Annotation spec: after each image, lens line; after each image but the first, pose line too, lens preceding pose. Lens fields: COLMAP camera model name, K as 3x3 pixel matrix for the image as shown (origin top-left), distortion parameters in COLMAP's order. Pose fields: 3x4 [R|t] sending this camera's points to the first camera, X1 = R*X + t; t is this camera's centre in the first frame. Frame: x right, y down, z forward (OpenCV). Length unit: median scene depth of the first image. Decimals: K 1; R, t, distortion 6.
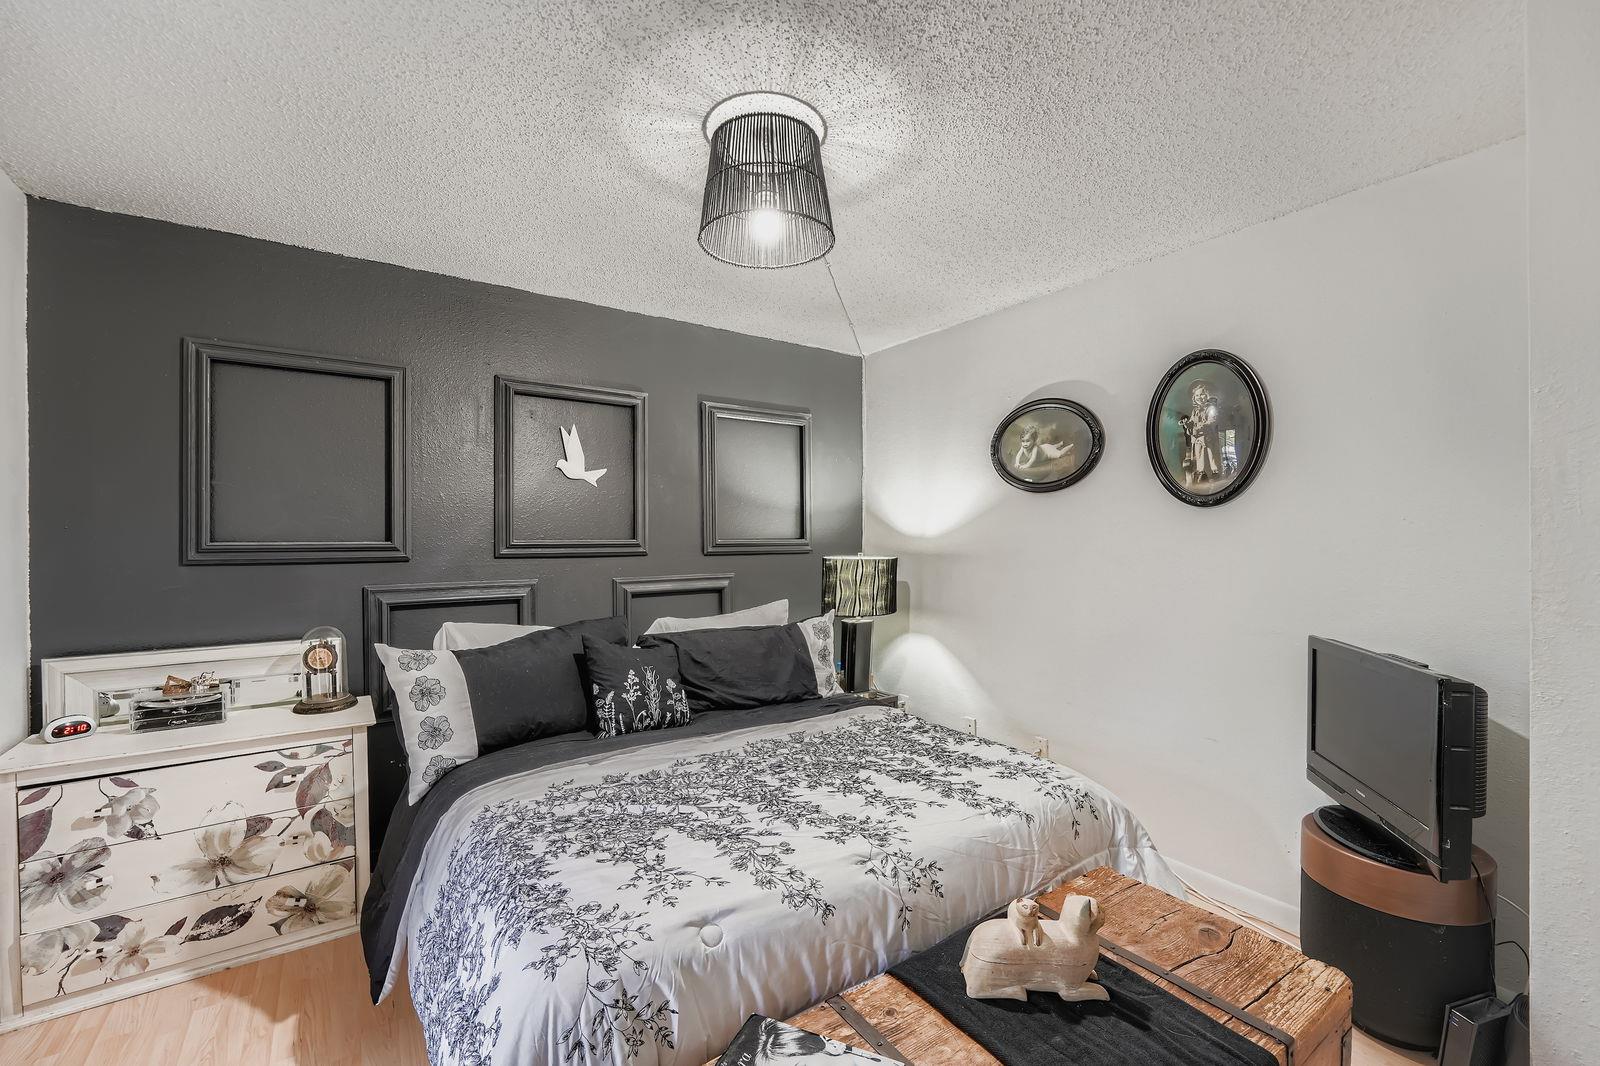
lens RADIAL K [[663.8, 0, 789.8], [0, 663.8, 541.1], [0, 0, 1]] dist [-0.003989, -0.001036]
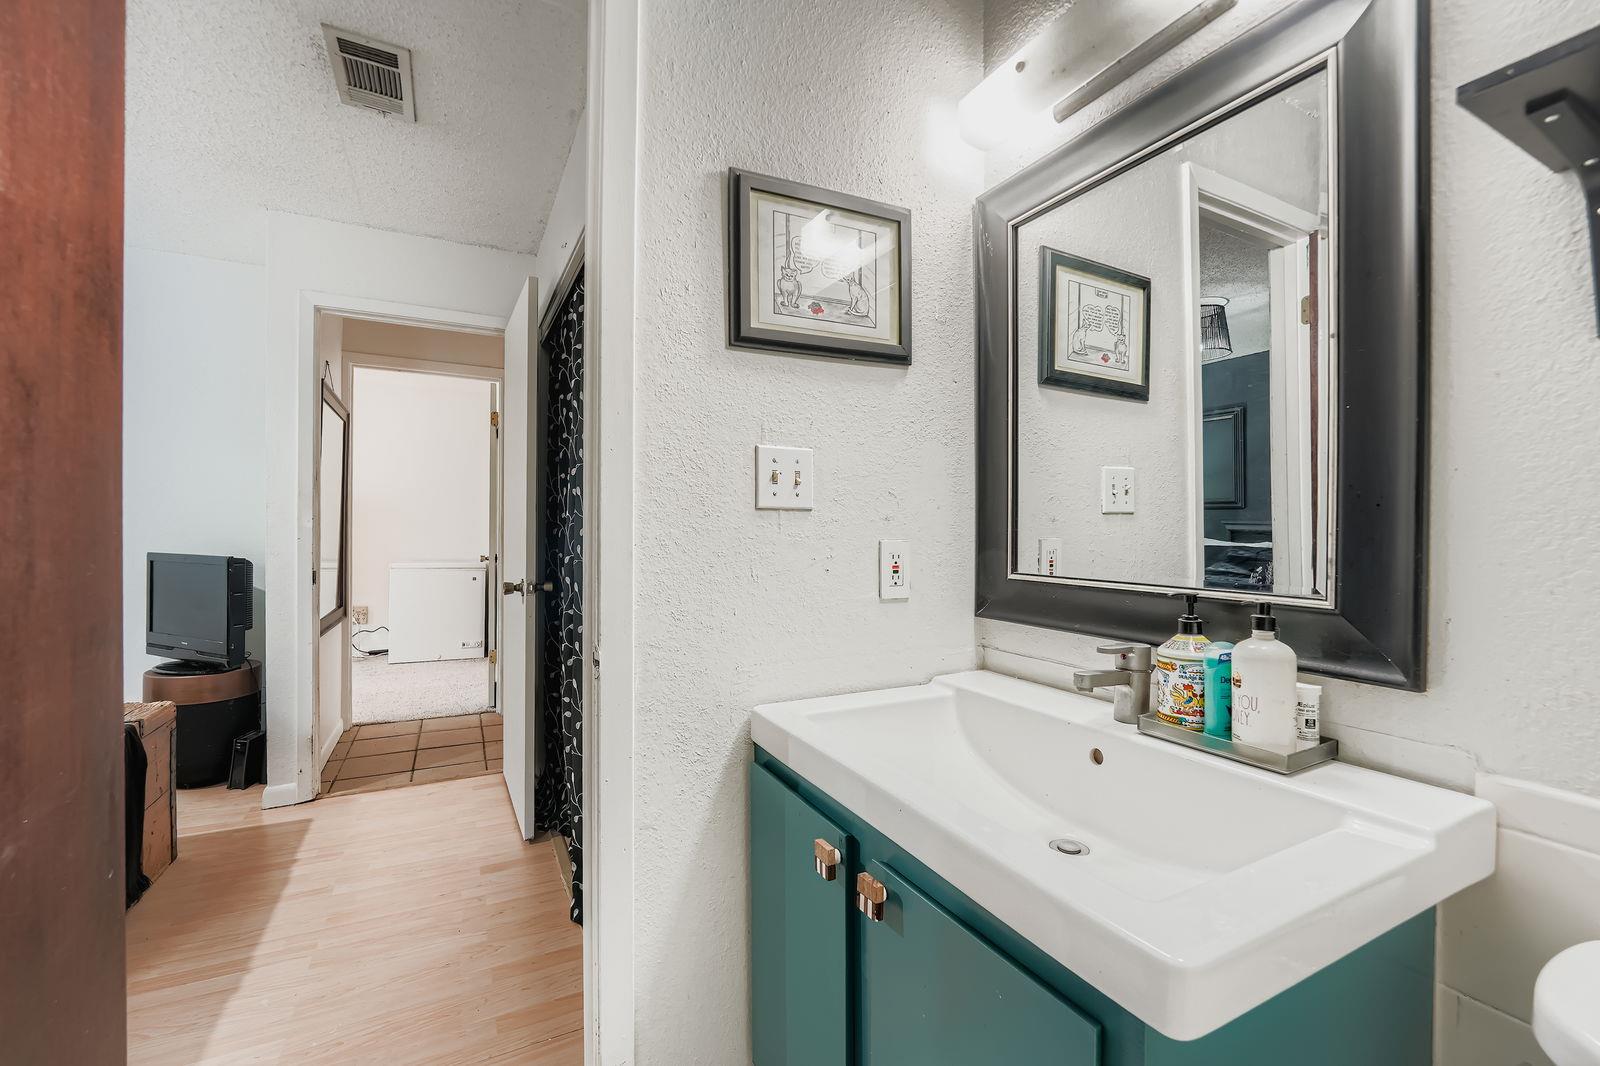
lens RADIAL K [[663.8, 0, 800.0], [0, 663.8, 534.7], [0, 0, 1]] dist [-0.003989, -0.001036]
pose [[0.121907, 0.003796, 0.992534, -0.470590], [0.003136, 0.999986, -0.004210, 0.119978], [-0.992537, 0.003626, 0.121894, -0.586528]]
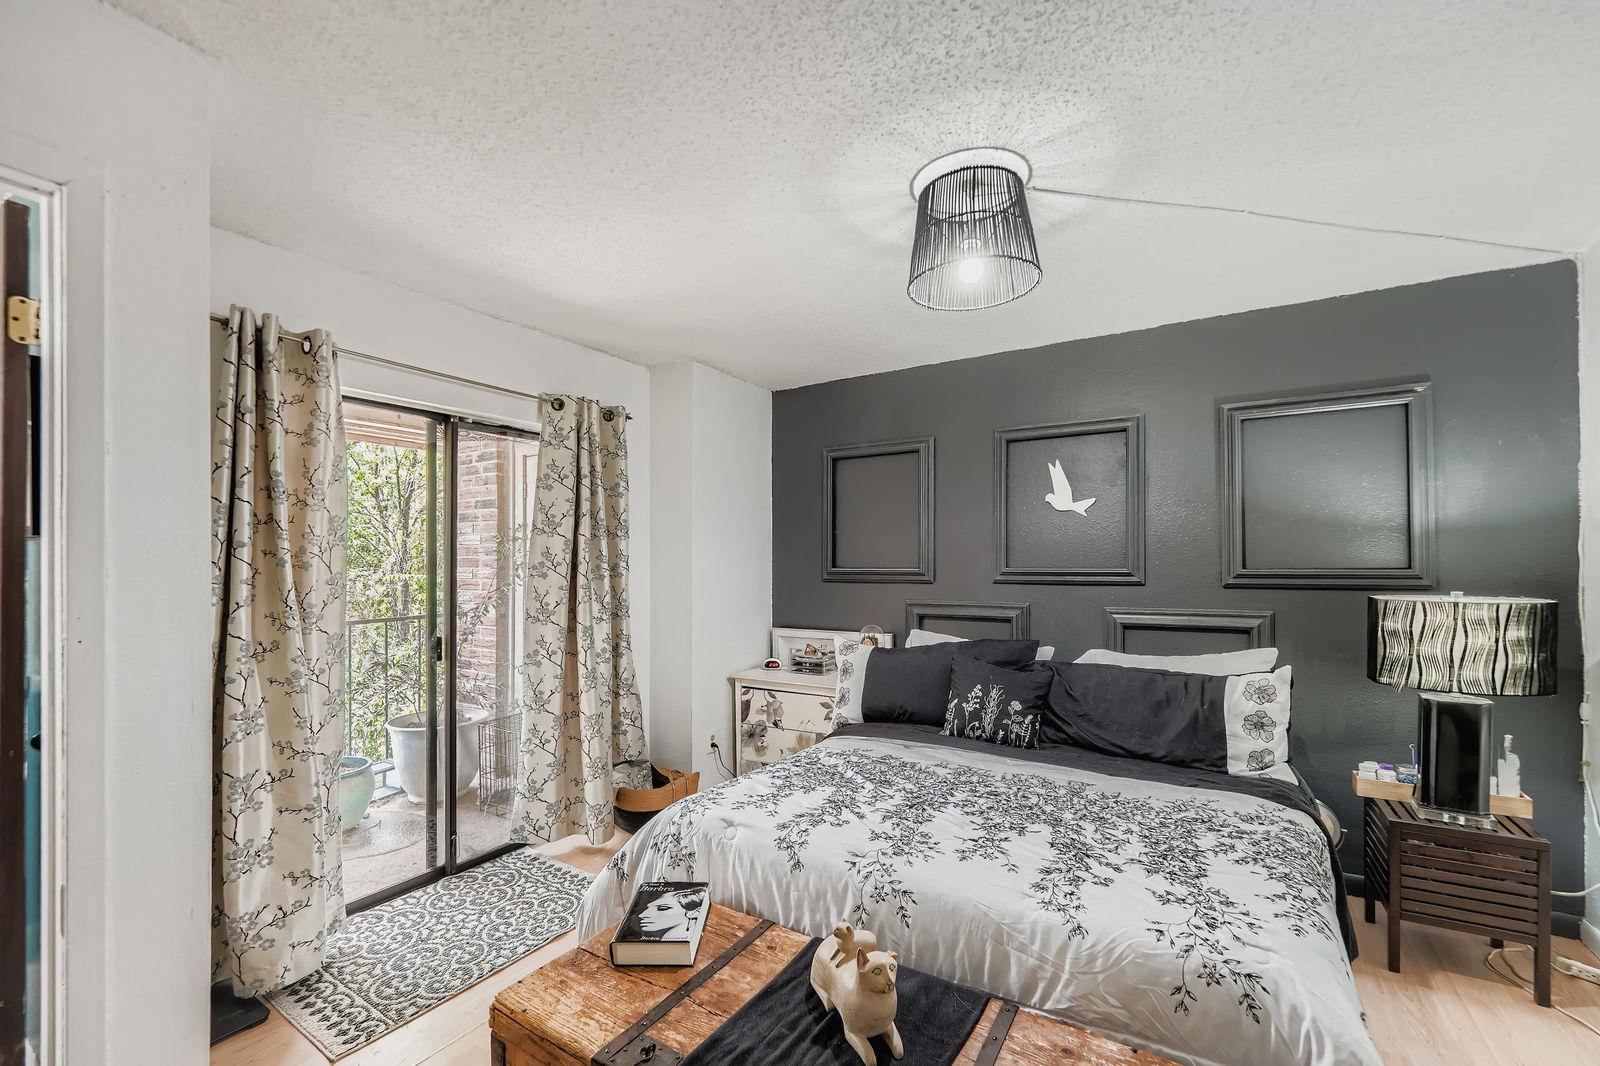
lens RADIAL K [[663.8, 0, 804.1], [0, 663.8, 565.8], [0, 0, 1]] dist [-0.003989, -0.001036]
pose [[0.402478, 0.003434, -0.915423, 0.776874], [-0.006699, 0.999977, 0.000806, -0.006319], [0.915405, 0.005808, 0.402492, 0.323642]]
